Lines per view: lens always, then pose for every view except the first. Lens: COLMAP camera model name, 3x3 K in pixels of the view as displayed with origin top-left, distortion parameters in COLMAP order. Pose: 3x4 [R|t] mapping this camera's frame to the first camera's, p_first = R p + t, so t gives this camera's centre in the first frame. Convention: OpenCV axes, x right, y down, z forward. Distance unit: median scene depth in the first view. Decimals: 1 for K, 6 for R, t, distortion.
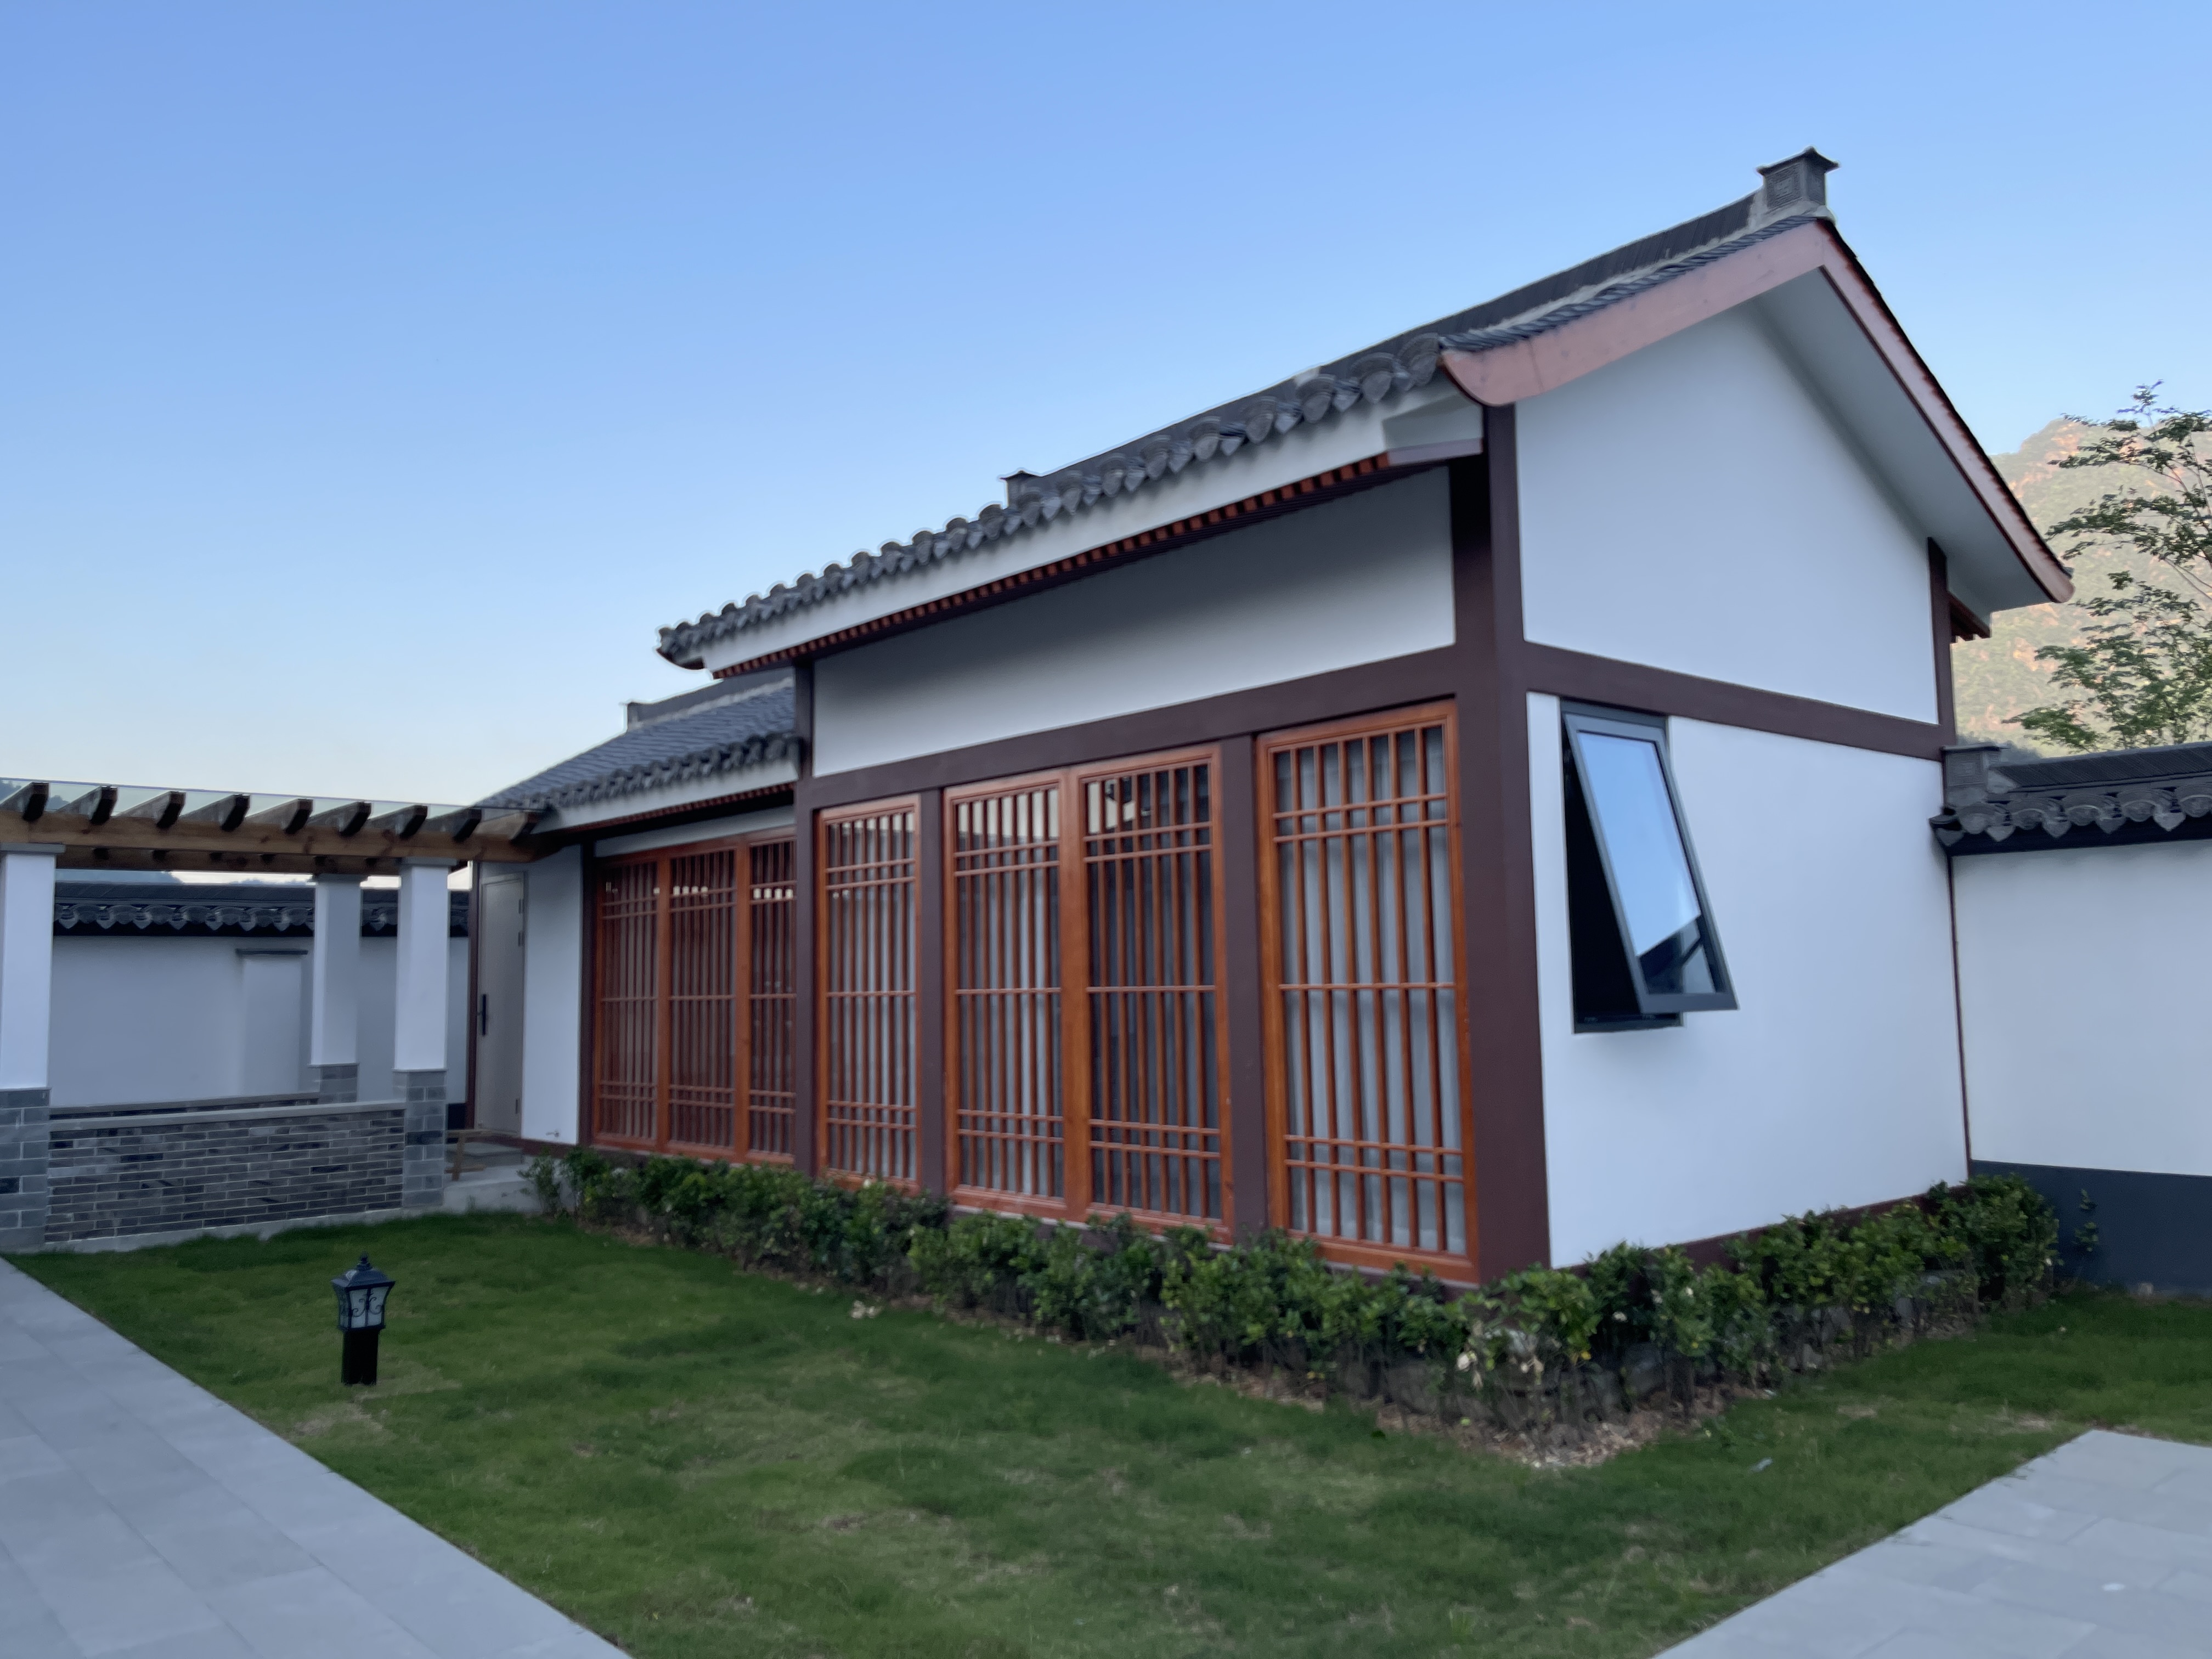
lens RADIAL K [[1678.9, 0, 1106.0], [0, 1678.9, 829.5], [0, 0, 1]] dist [0.000104, -0.003748]
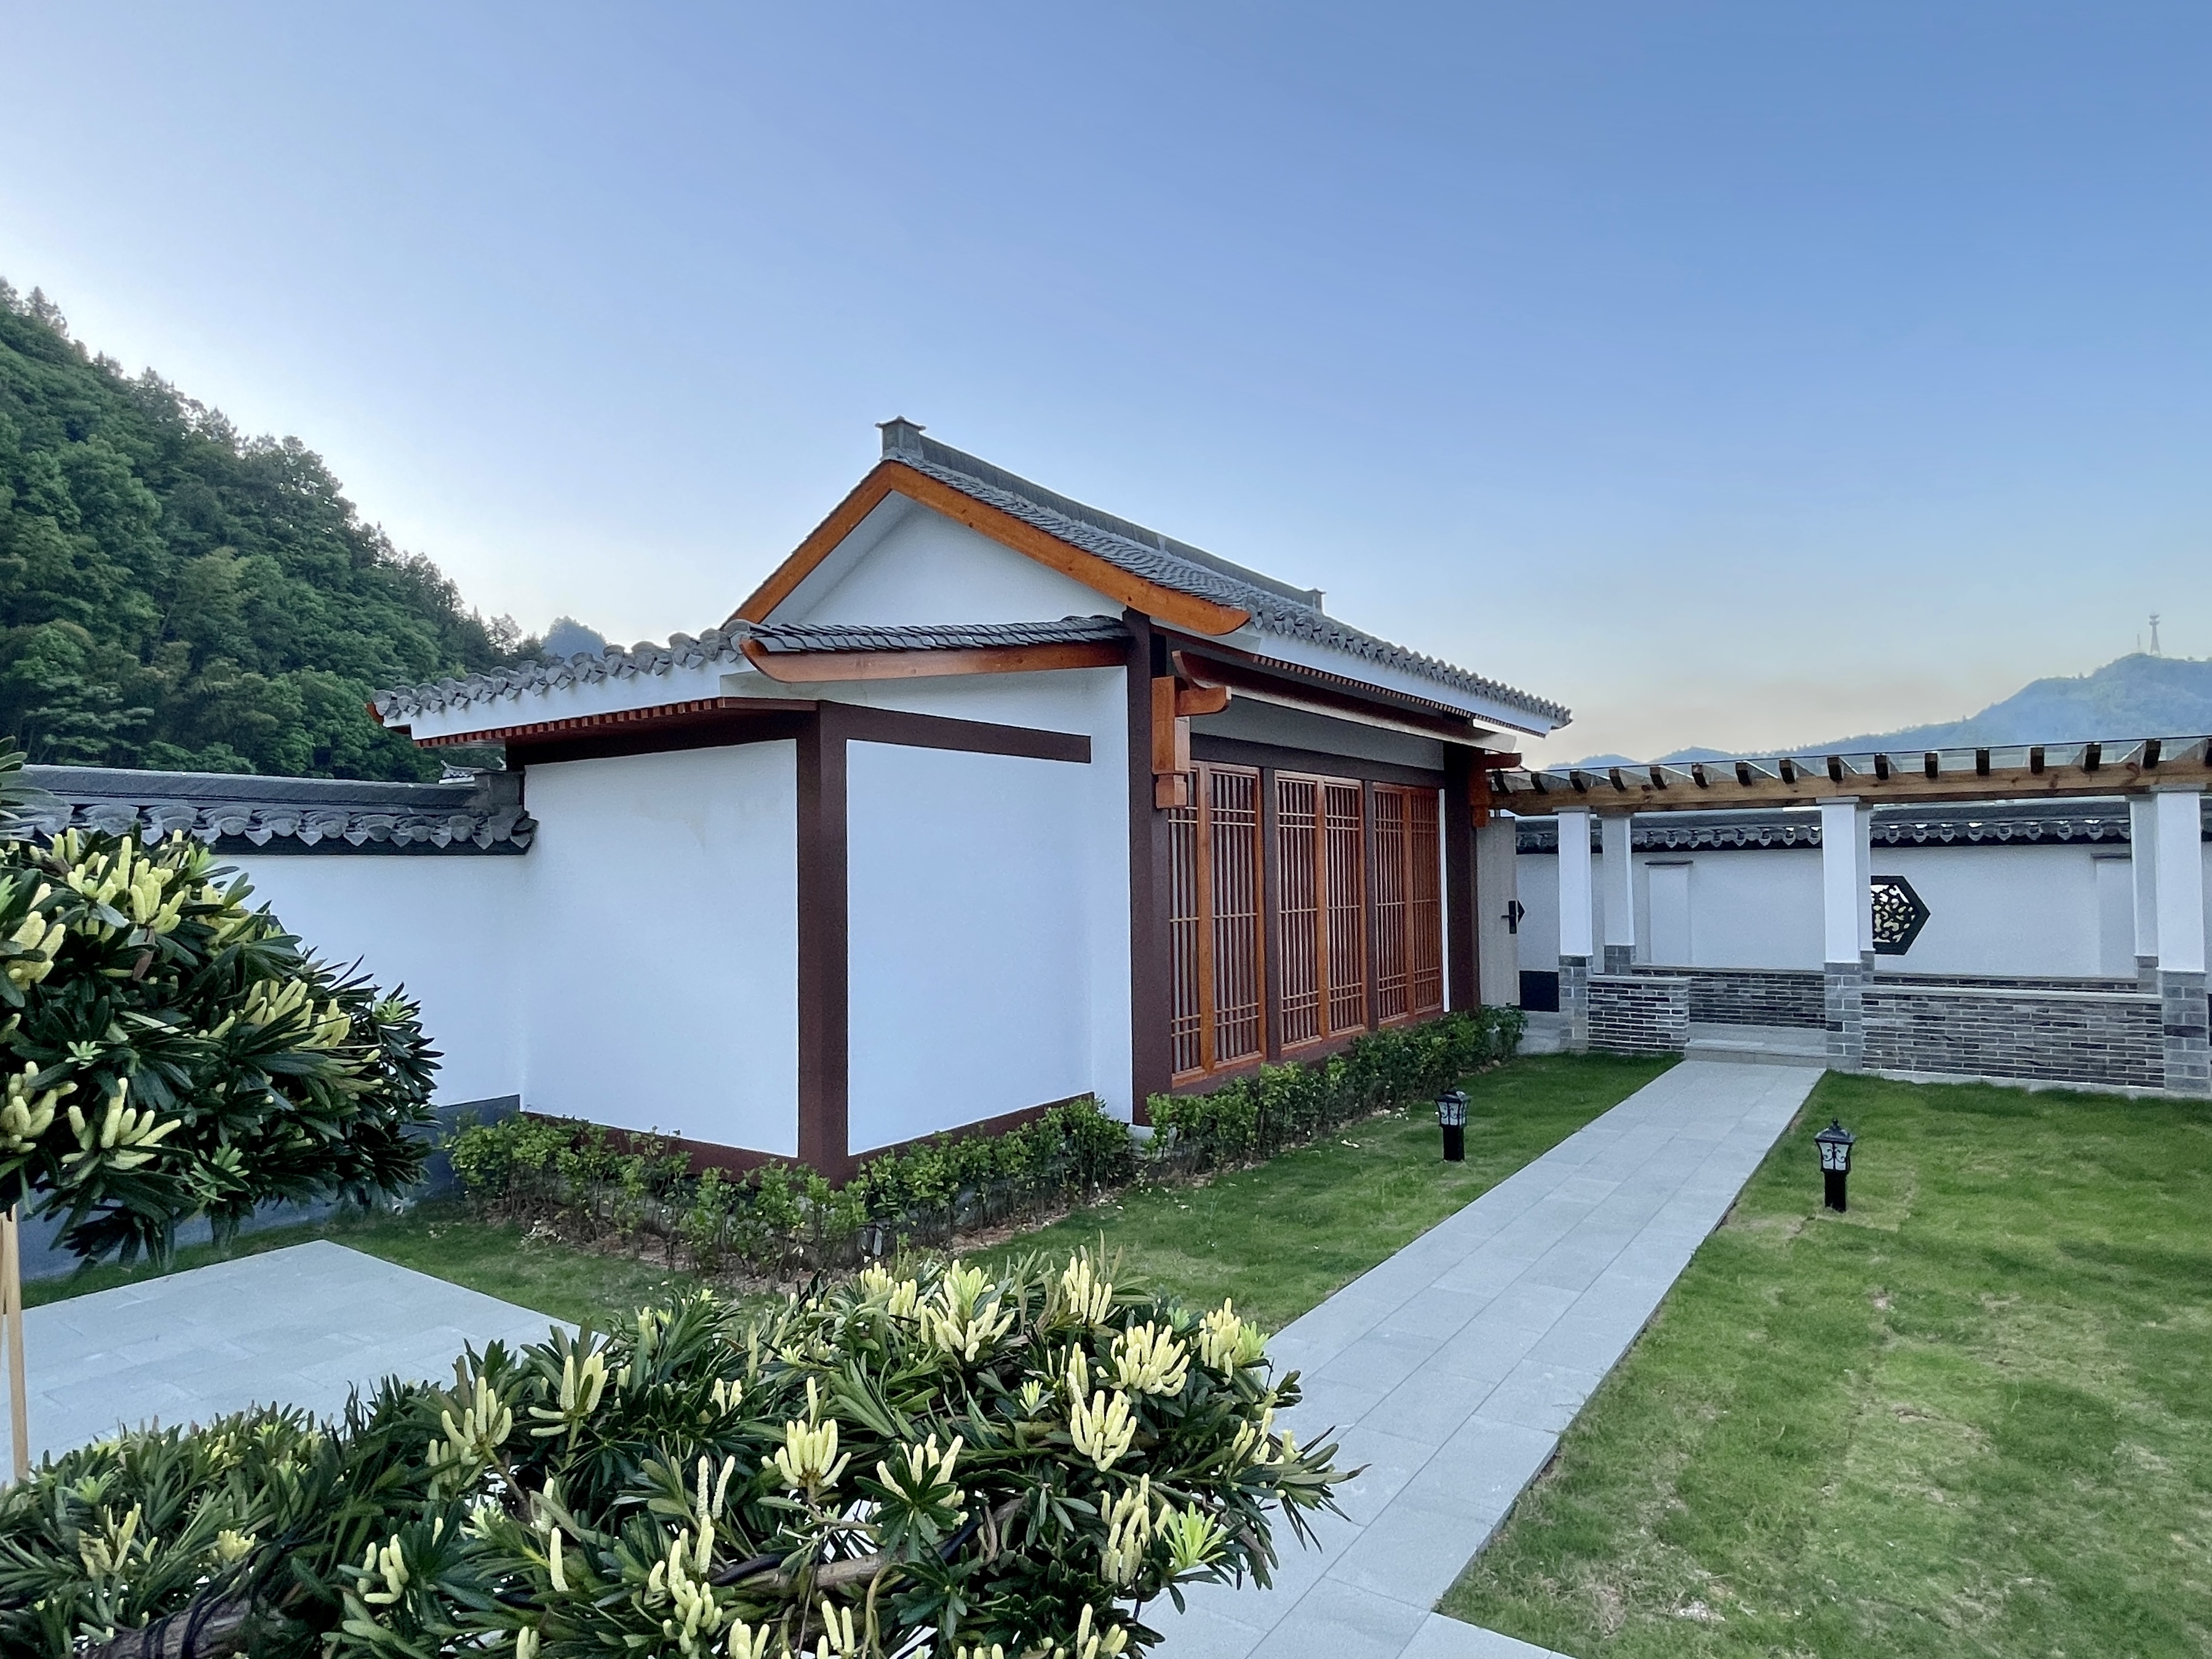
lens RADIAL K [[1248.9, 0, 1106.0], [0, 1248.9, 829.5], [0, 0, 1]] dist [0.001155, 0.001791]
pose [[0.245098, -0.017255, -0.969345, 0.260925], [0.100420, 0.994916, 0.007681, -0.035396], [0.964284, -0.099224, 0.245585, 0.106089]]
